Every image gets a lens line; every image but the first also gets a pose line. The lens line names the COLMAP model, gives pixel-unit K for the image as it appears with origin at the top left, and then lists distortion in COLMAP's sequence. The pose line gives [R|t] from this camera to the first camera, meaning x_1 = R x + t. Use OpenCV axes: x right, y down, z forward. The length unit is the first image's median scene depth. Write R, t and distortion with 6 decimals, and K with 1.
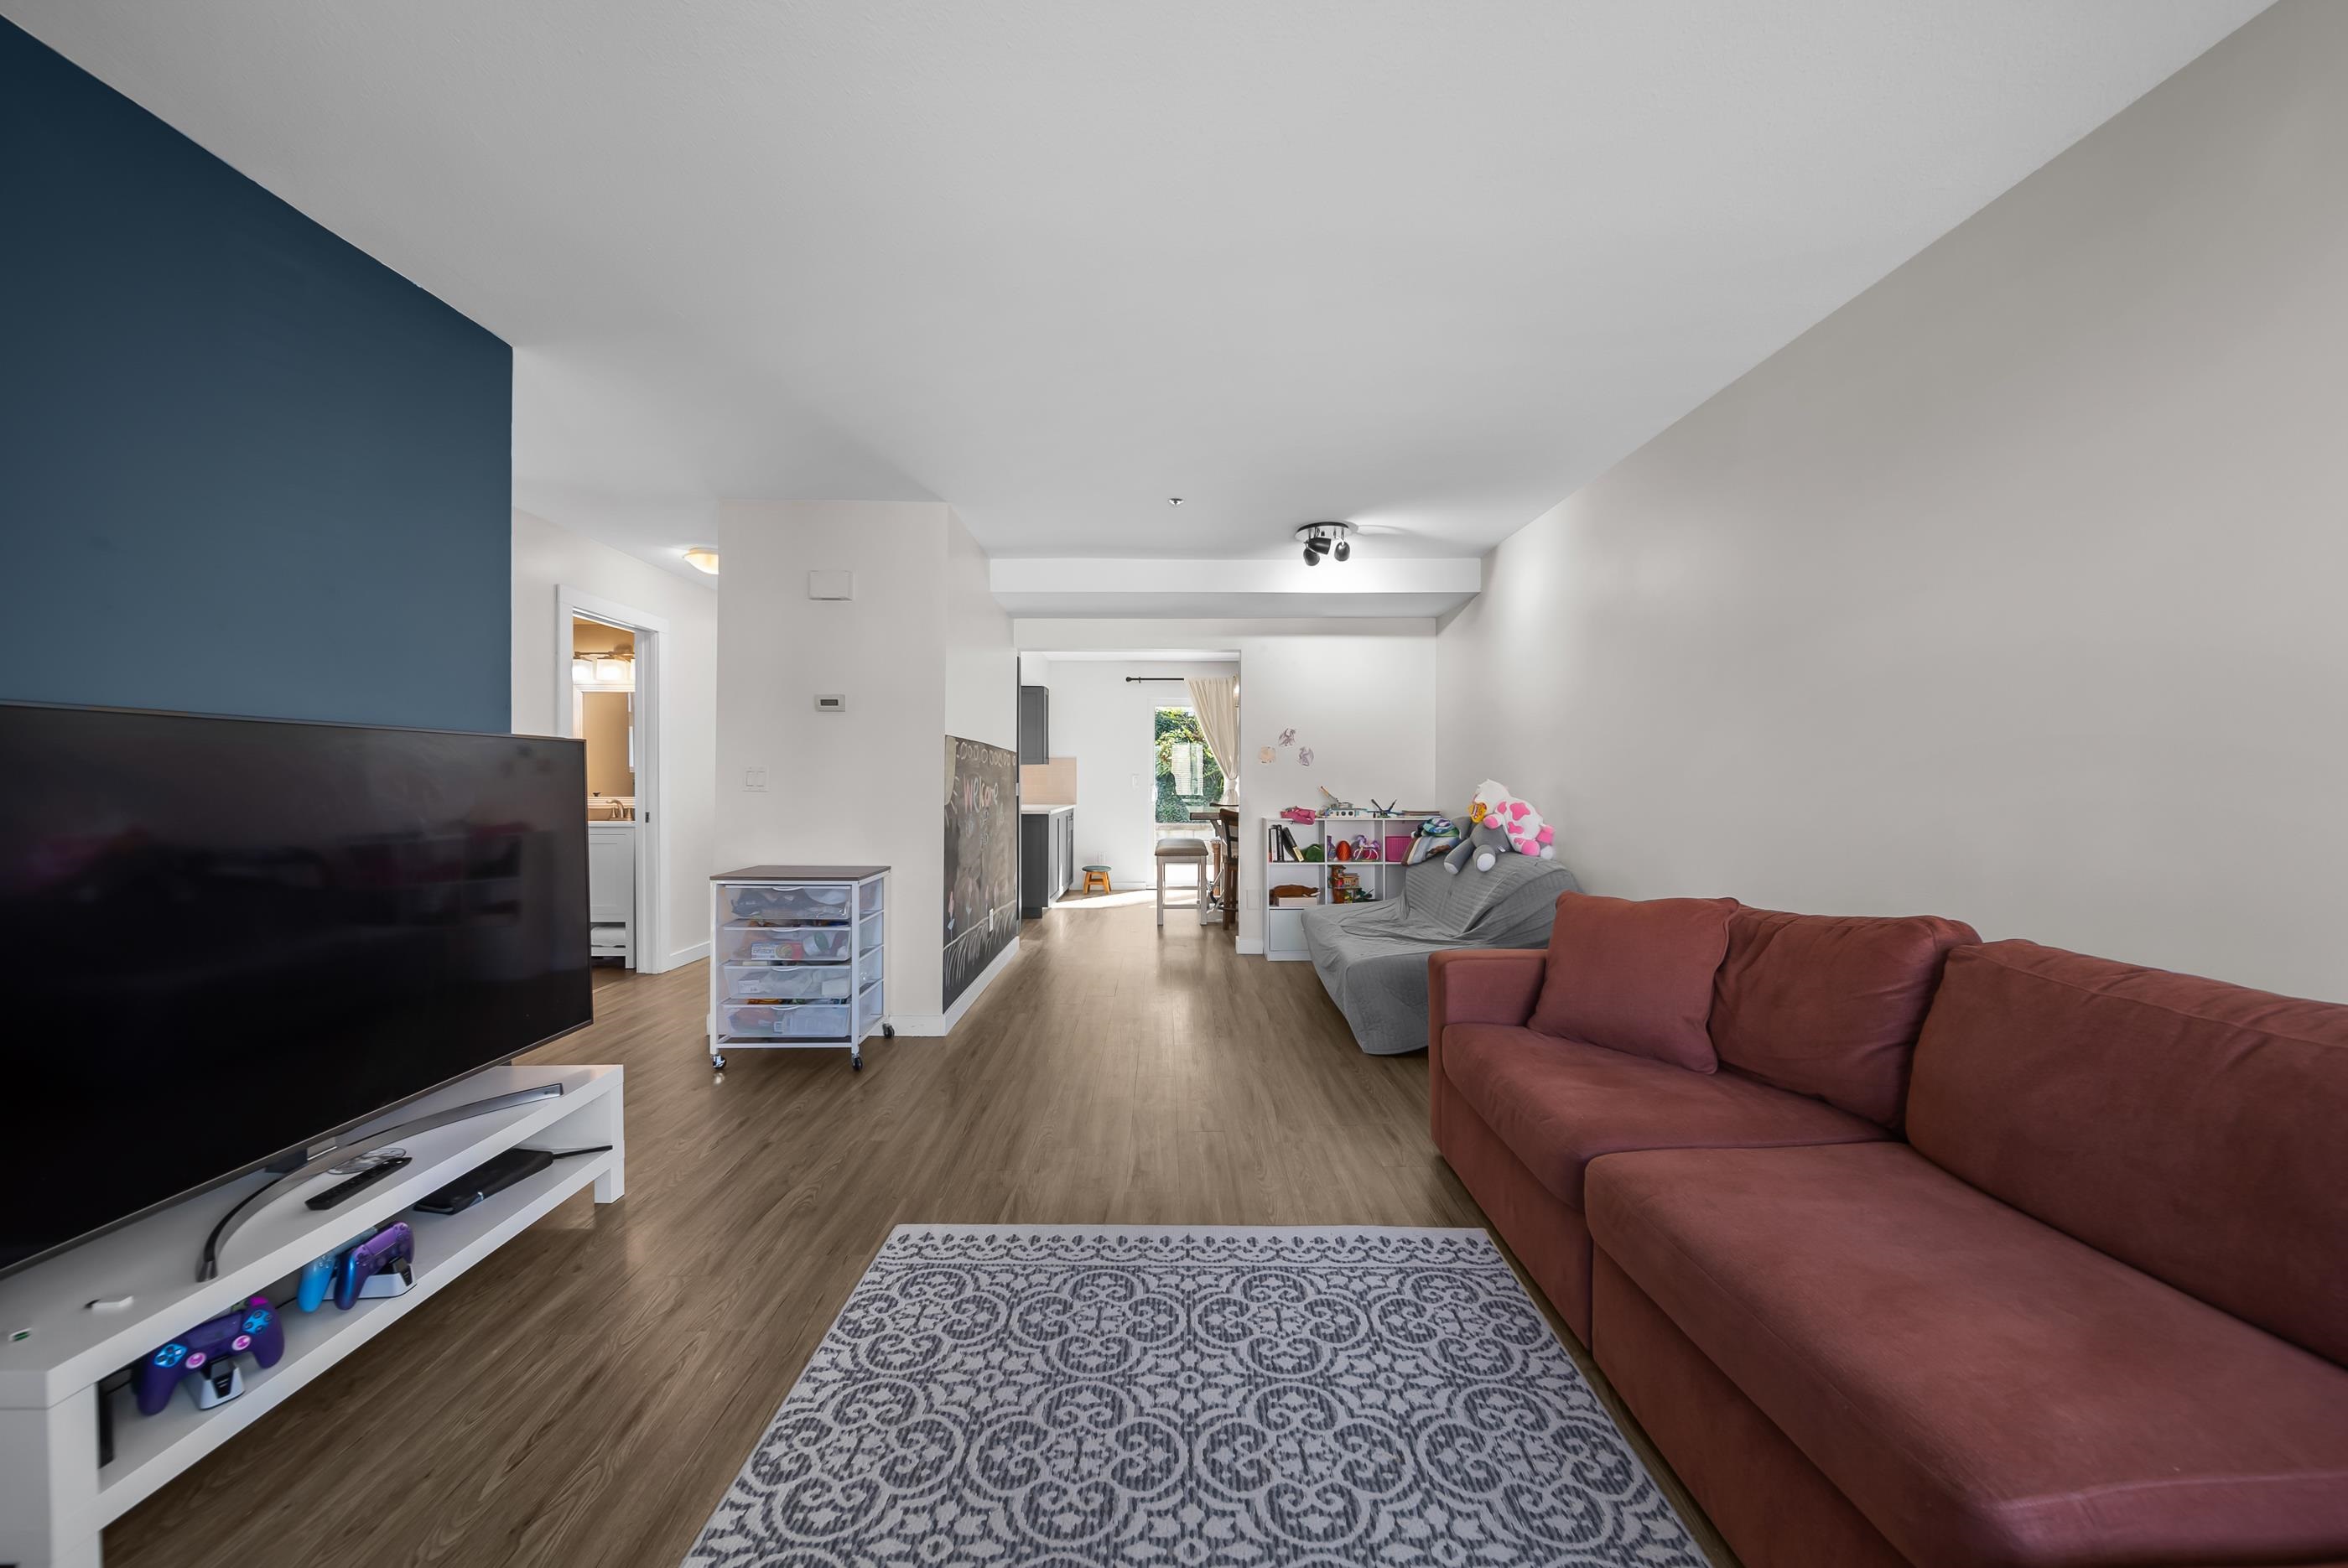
lens RADIAL K [[828.5, 0, 1182.7], [0, 828.5, 782.6], [0, 0, 1]] dist [-0.005768, 0.000019]
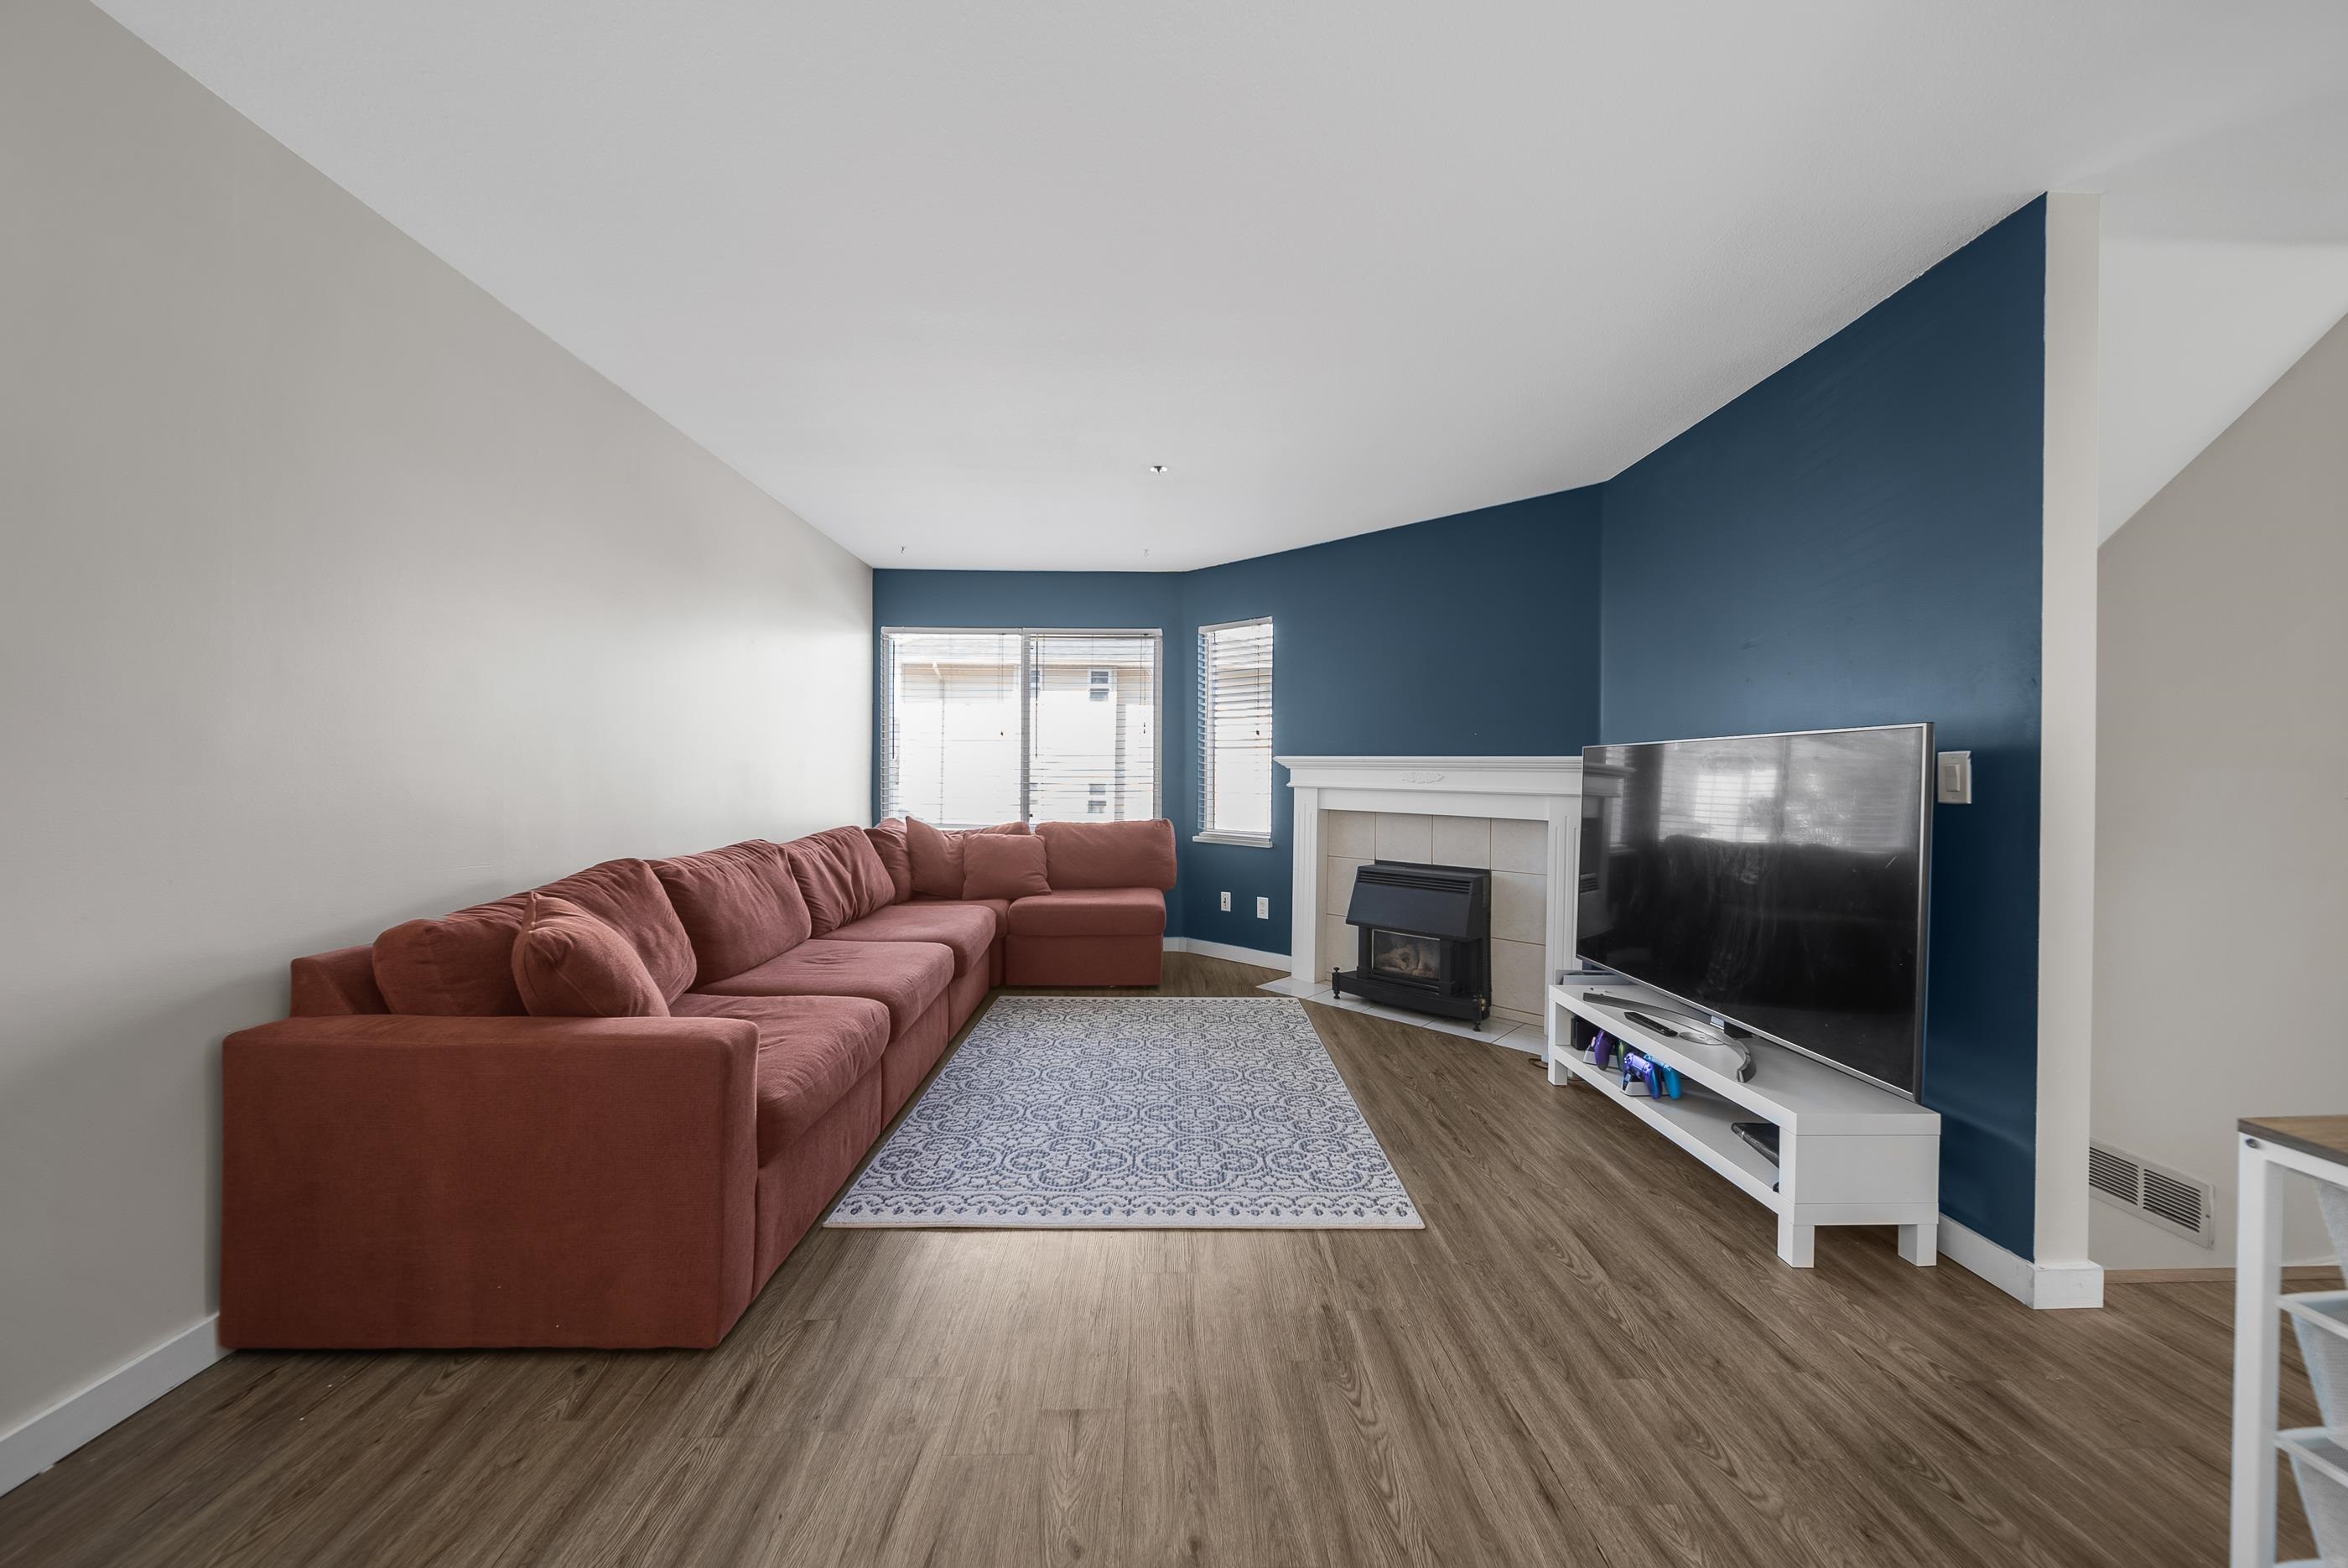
lens RADIAL K [[828.5, 0, 1174.8], [0, 828.5, 773.2], [0, 0, 1]] dist [-0.005768, 0.000019]
pose [[-0.999943, -0.010396, -0.002375, -0.052318], [-0.010399, 0.999945, 0.001330, 0.000343], [0.002361, 0.001355, -0.999996, 2.453213]]
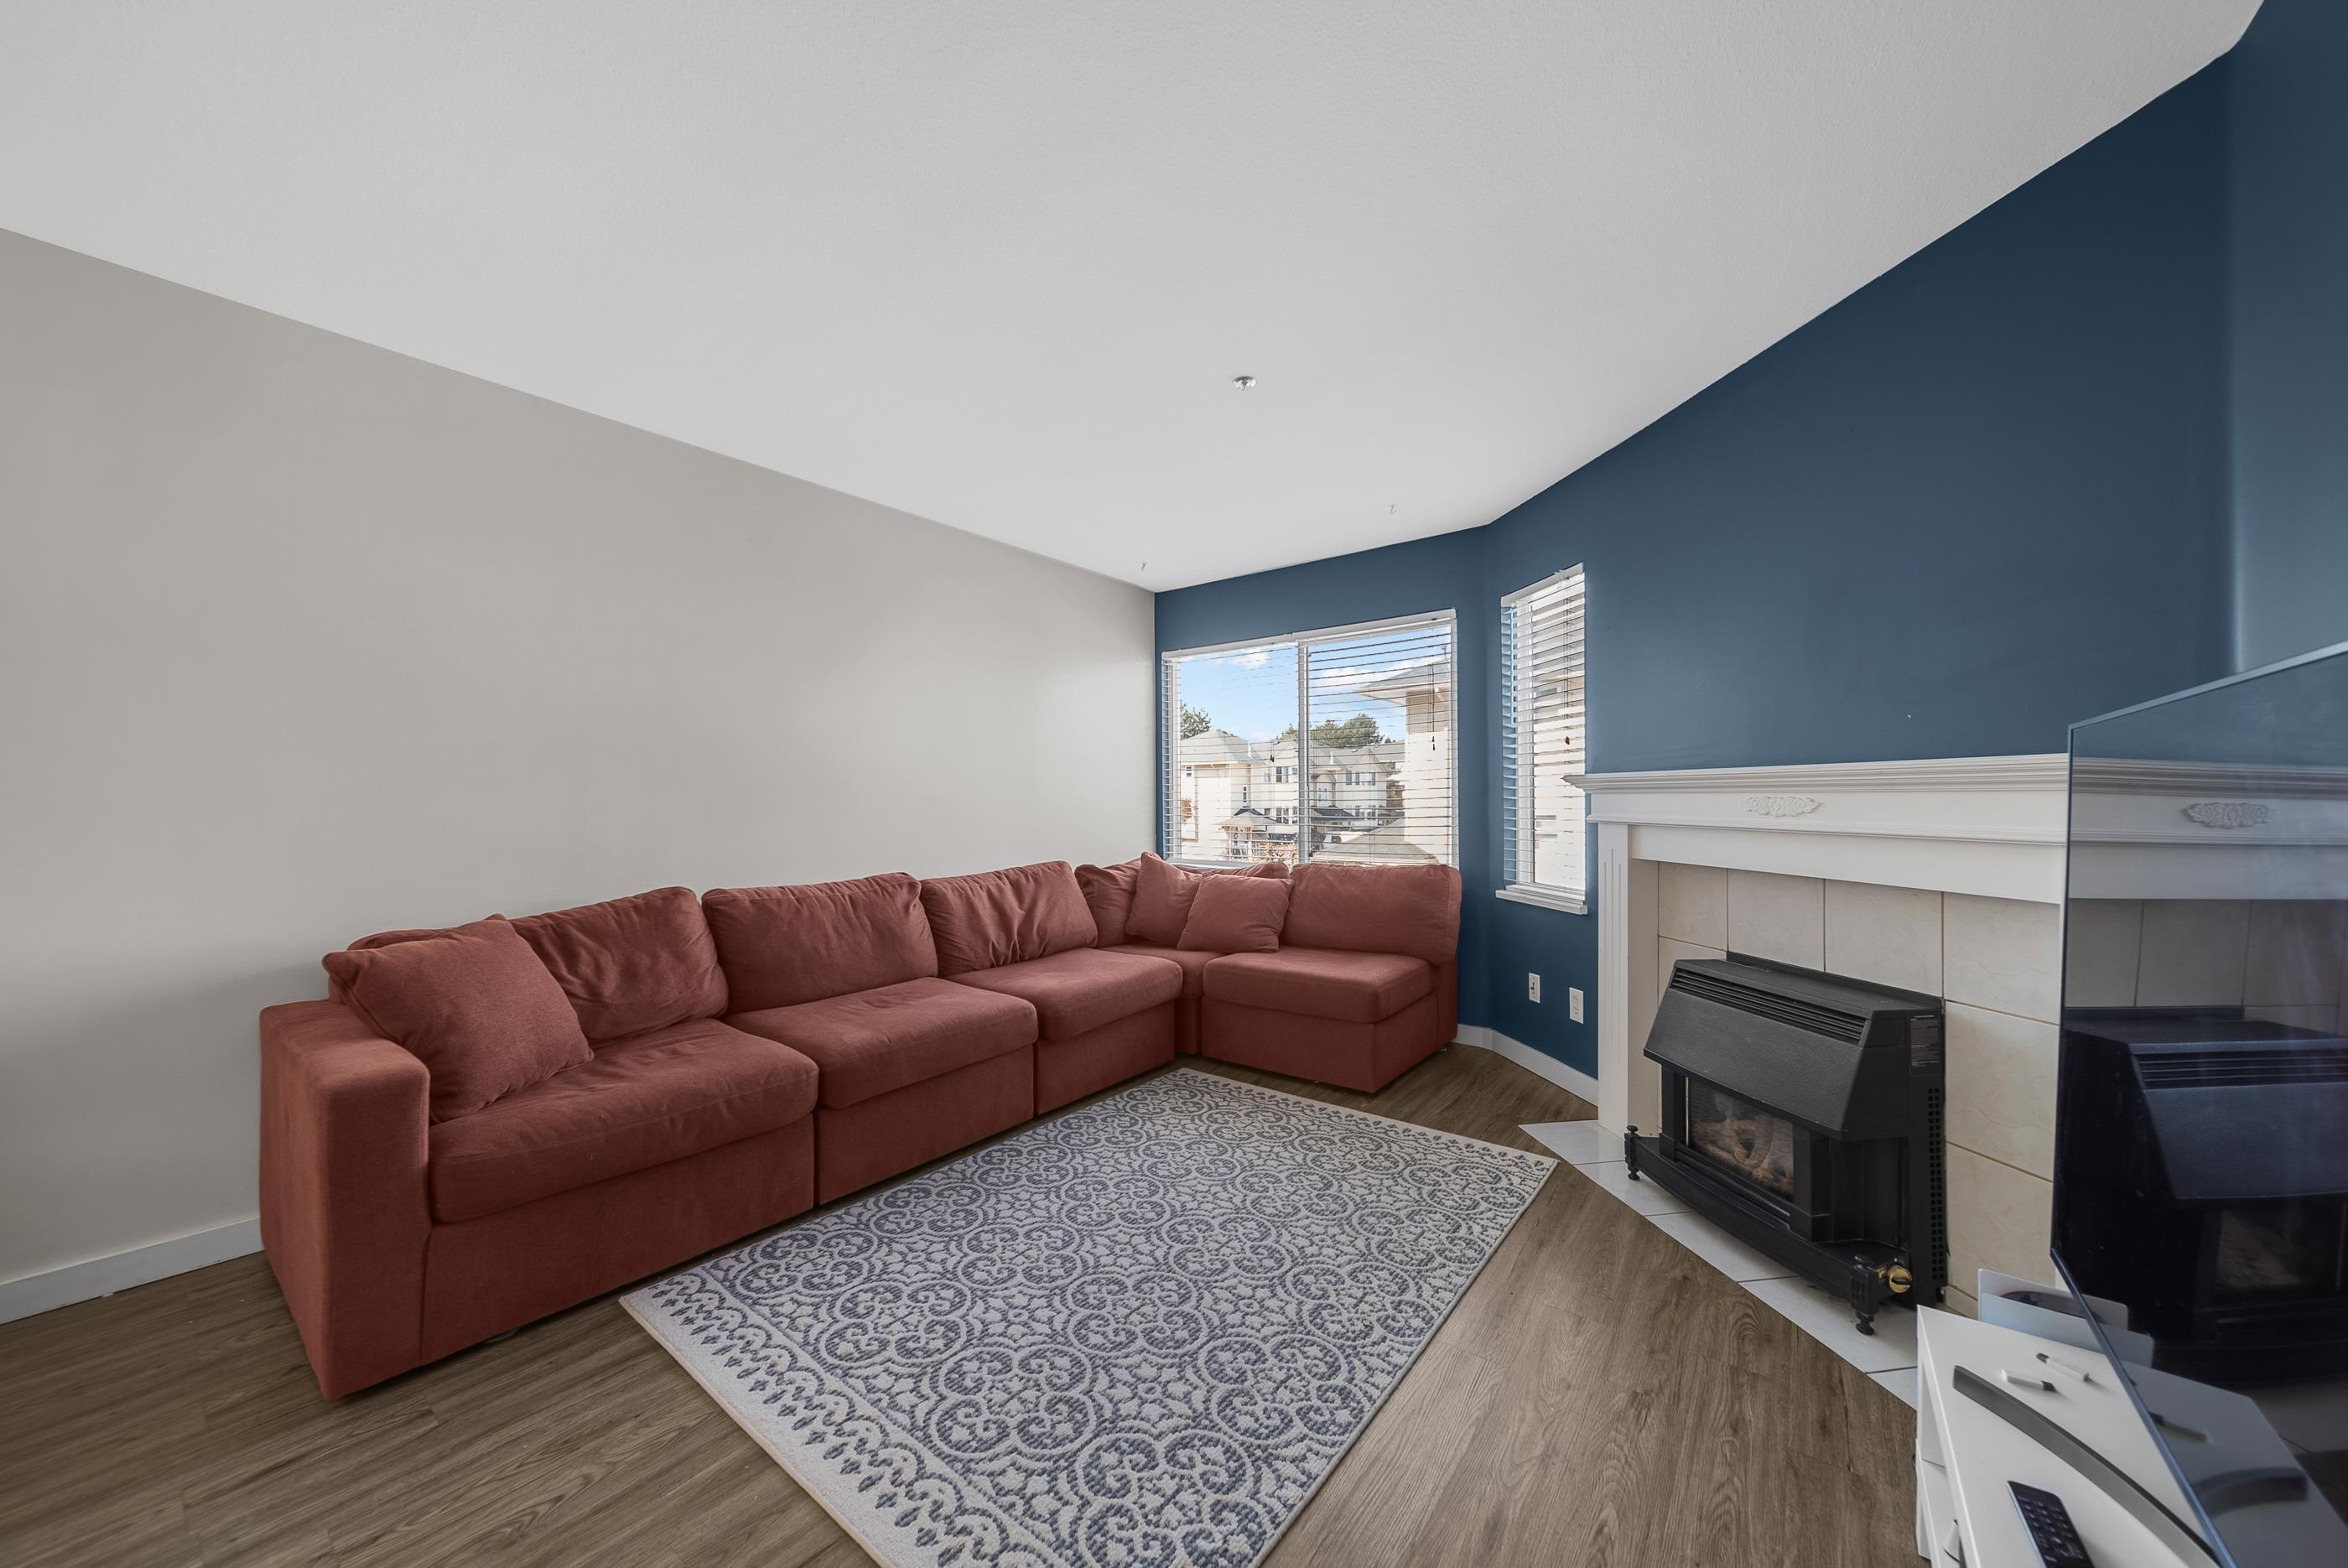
lens RADIAL K [[828.5, 0, 1167.0], [0, 828.5, 801.2], [0, 0, 1]] dist [-0.005768, 0.000019]
pose [[-0.781073, 0.001505, 0.624438, -0.818668], [0.001297, 0.999999, -0.000788, 0.001066], [-0.624438, 0.000194, -0.781074, 1.648669]]
